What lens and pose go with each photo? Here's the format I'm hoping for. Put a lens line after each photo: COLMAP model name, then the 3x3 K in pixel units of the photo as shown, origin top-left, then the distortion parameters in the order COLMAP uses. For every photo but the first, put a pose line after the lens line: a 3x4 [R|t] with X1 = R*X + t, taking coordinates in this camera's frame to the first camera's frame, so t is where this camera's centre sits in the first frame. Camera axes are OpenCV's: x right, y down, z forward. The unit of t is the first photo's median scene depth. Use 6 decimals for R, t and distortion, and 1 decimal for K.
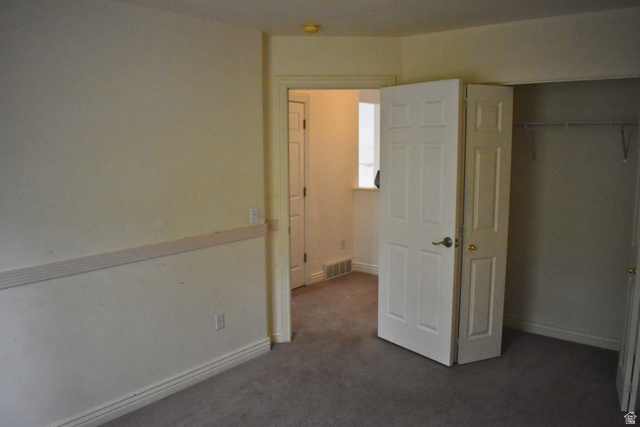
lens RADIAL K [[514.9, 0, 320.0], [0, 514.9, 213.5], [0, 0, 1]] dist [-0.053319, -0.019320]
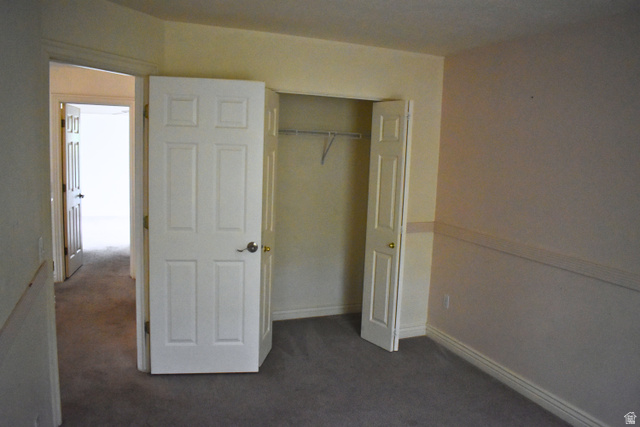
lens RADIAL K [[514.9, 0, 320.0], [0, 514.9, 213.5], [0, 0, 1]] dist [-0.053319, -0.019320]
pose [[0.471065, -0.088514, 0.877646, -0.526779], [0.078666, 0.995204, 0.058147, -0.053727], [-0.878584, 0.041650, 0.475769, 0.404871]]
